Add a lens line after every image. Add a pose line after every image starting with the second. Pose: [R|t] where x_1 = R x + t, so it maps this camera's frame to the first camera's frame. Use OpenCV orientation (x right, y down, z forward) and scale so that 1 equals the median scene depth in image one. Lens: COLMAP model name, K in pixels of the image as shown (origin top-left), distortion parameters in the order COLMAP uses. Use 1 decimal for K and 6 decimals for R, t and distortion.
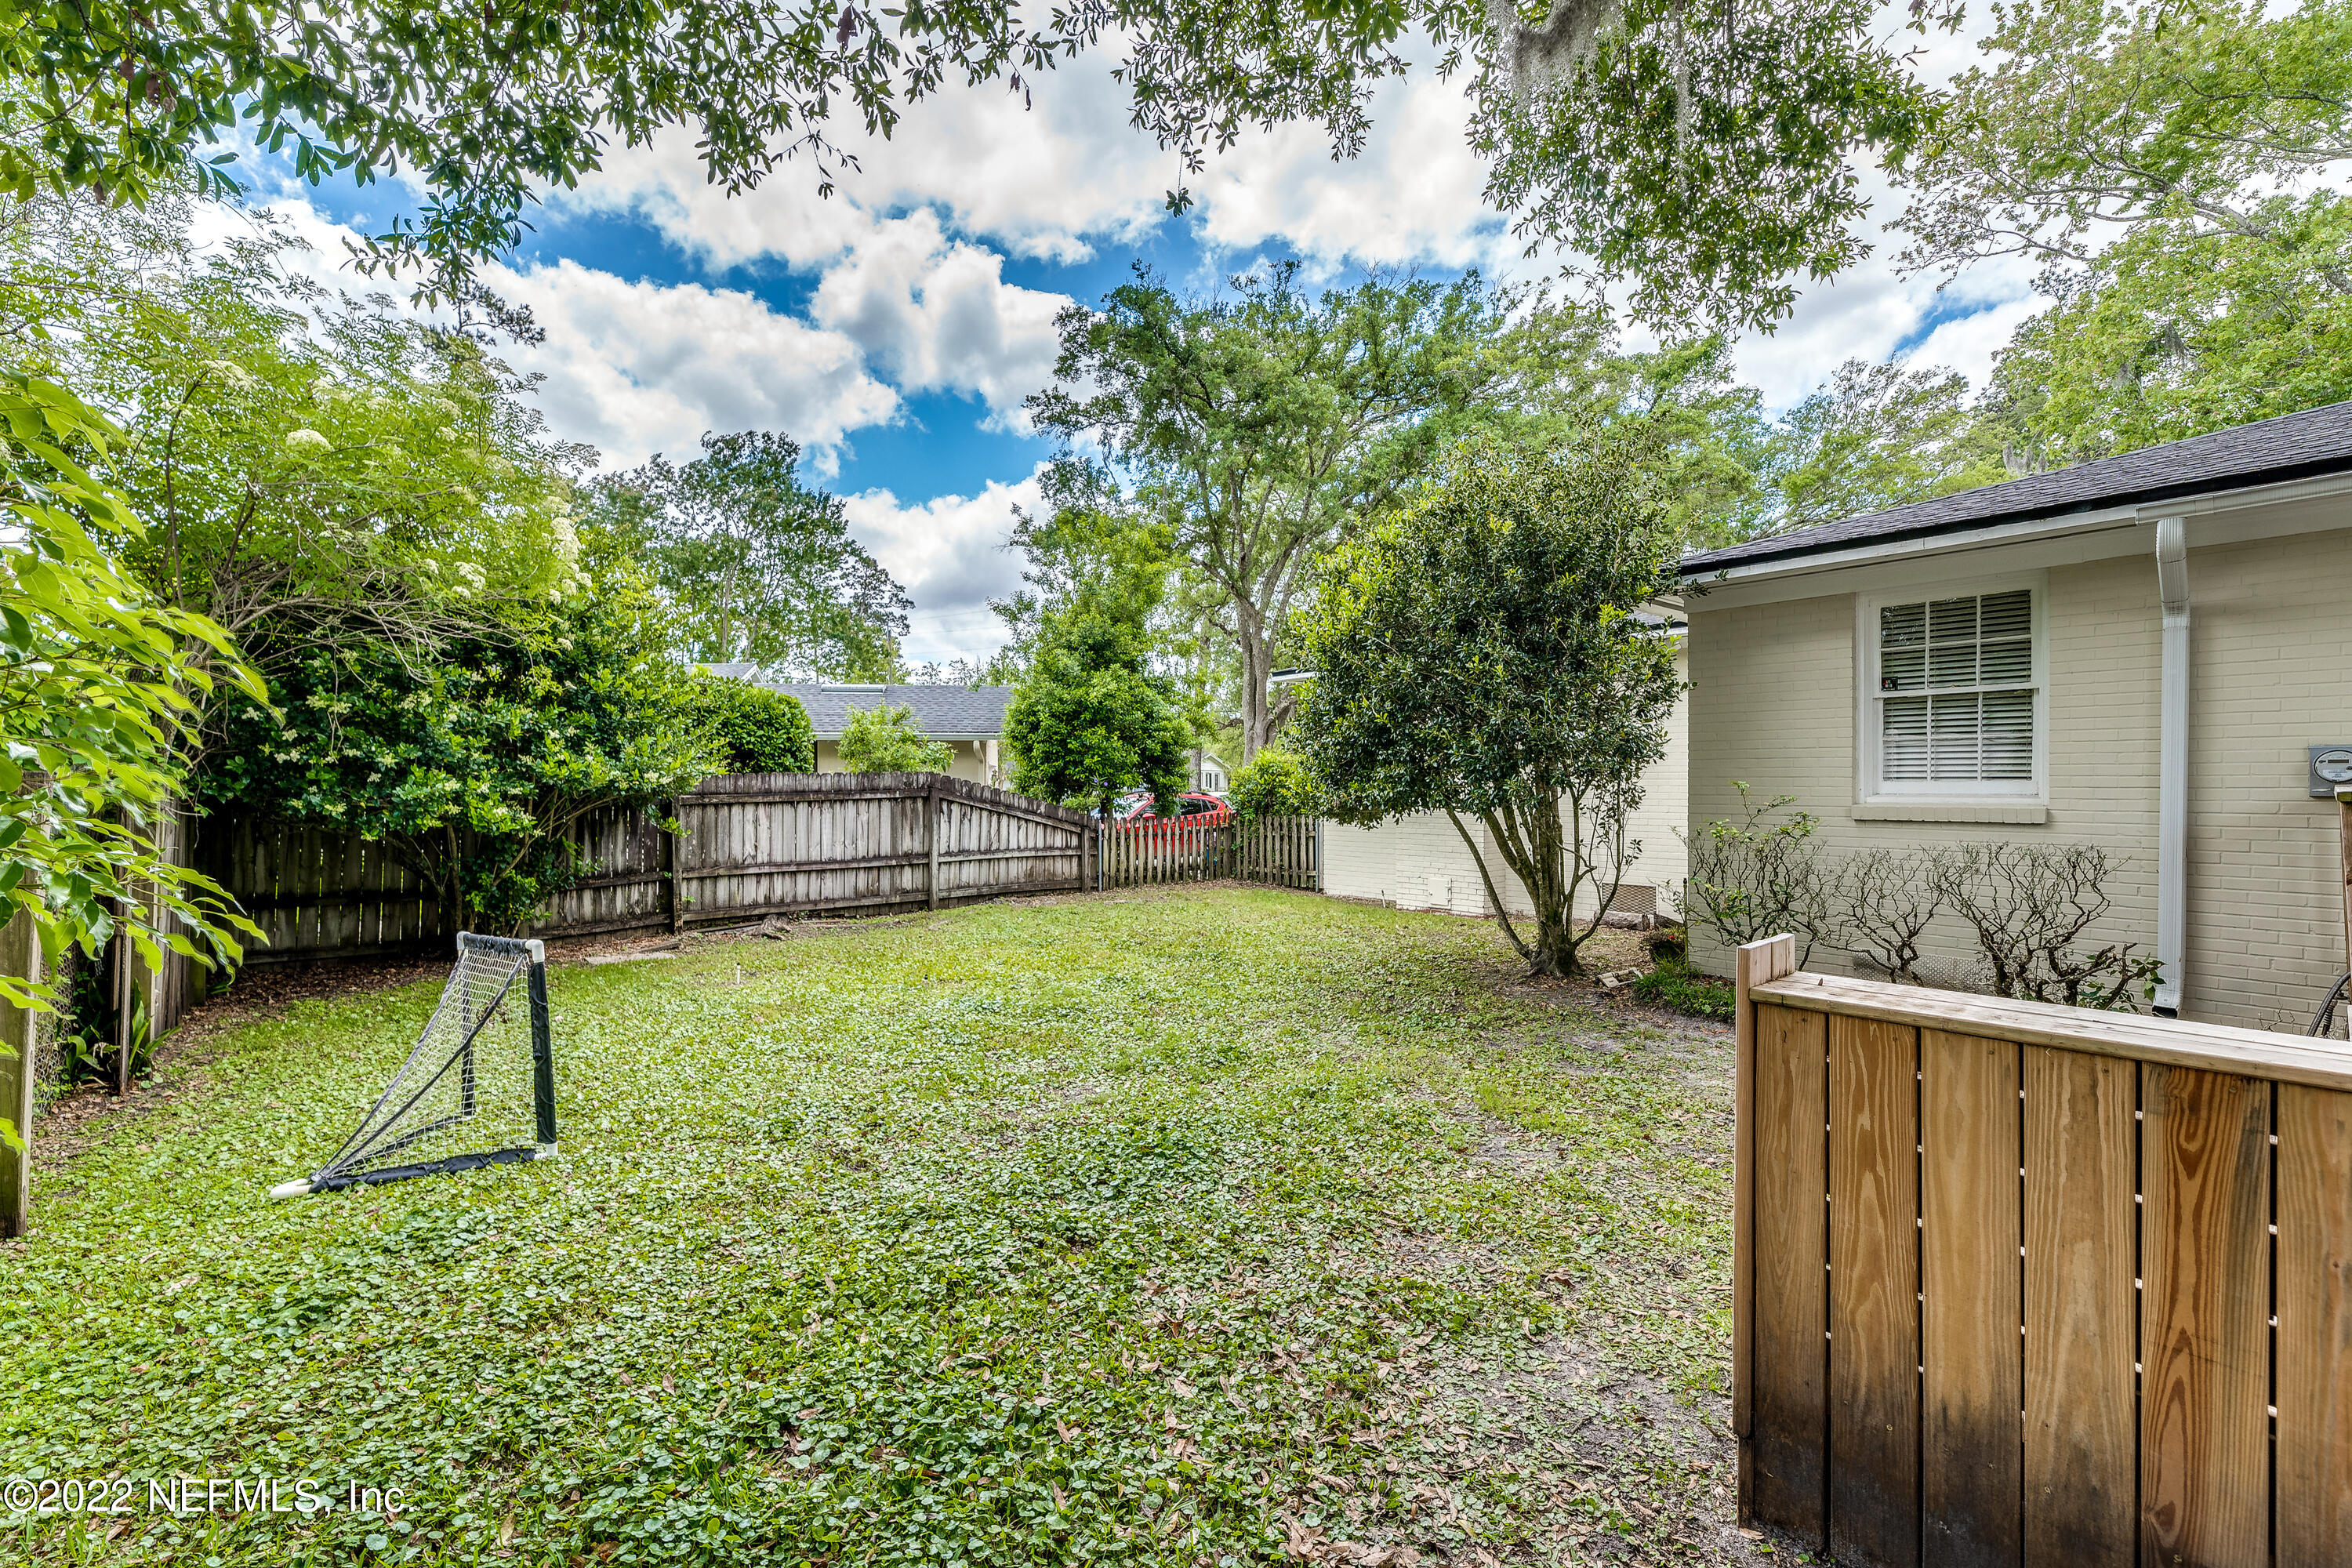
lens RADIAL K [[984.8, 0, 1175.4], [0, 984.8, 799.1], [0, 0, 1]] dist [0.008174, -0.000158]
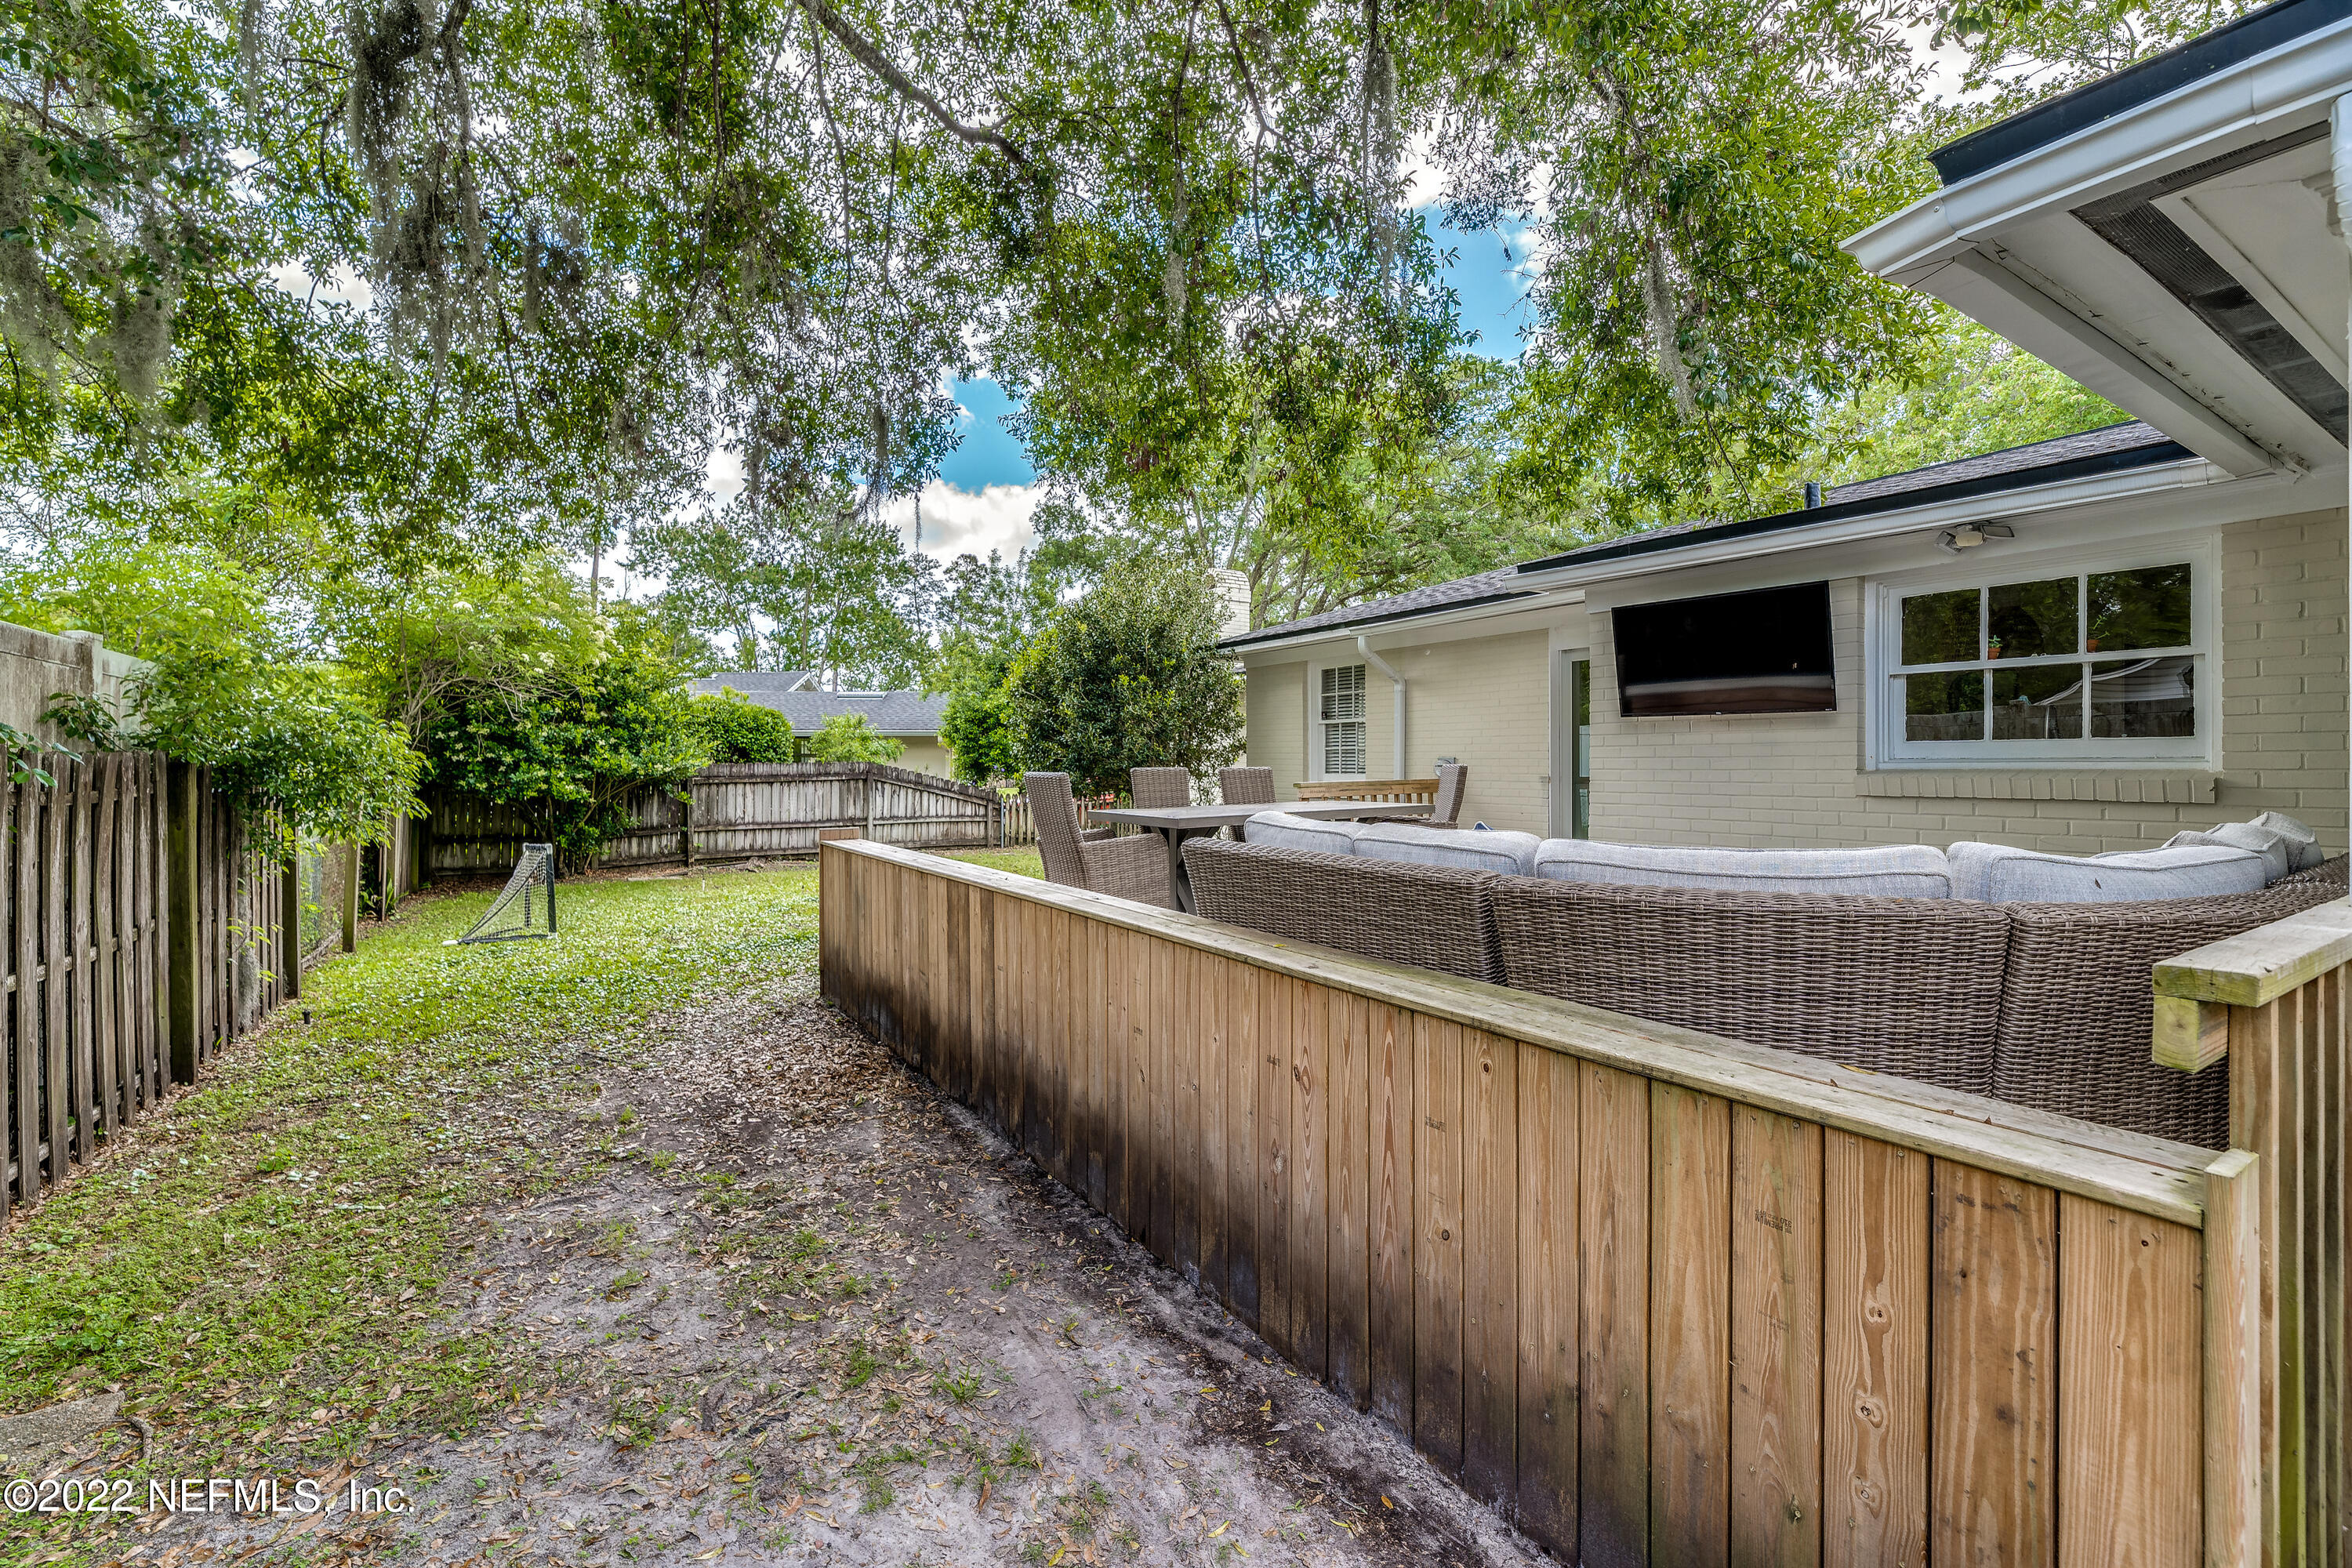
lens RADIAL K [[965.1, 0, 1164.1], [0, 965.1, 782.8], [0, 0, 1]] dist [0.005563, -0.000100]
pose [[0.993127, 0.003833, -0.116978, 0.428811], [-0.003297, 0.999983, 0.004777, -0.005965], [0.116995, -0.004358, 0.993123, -0.439595]]
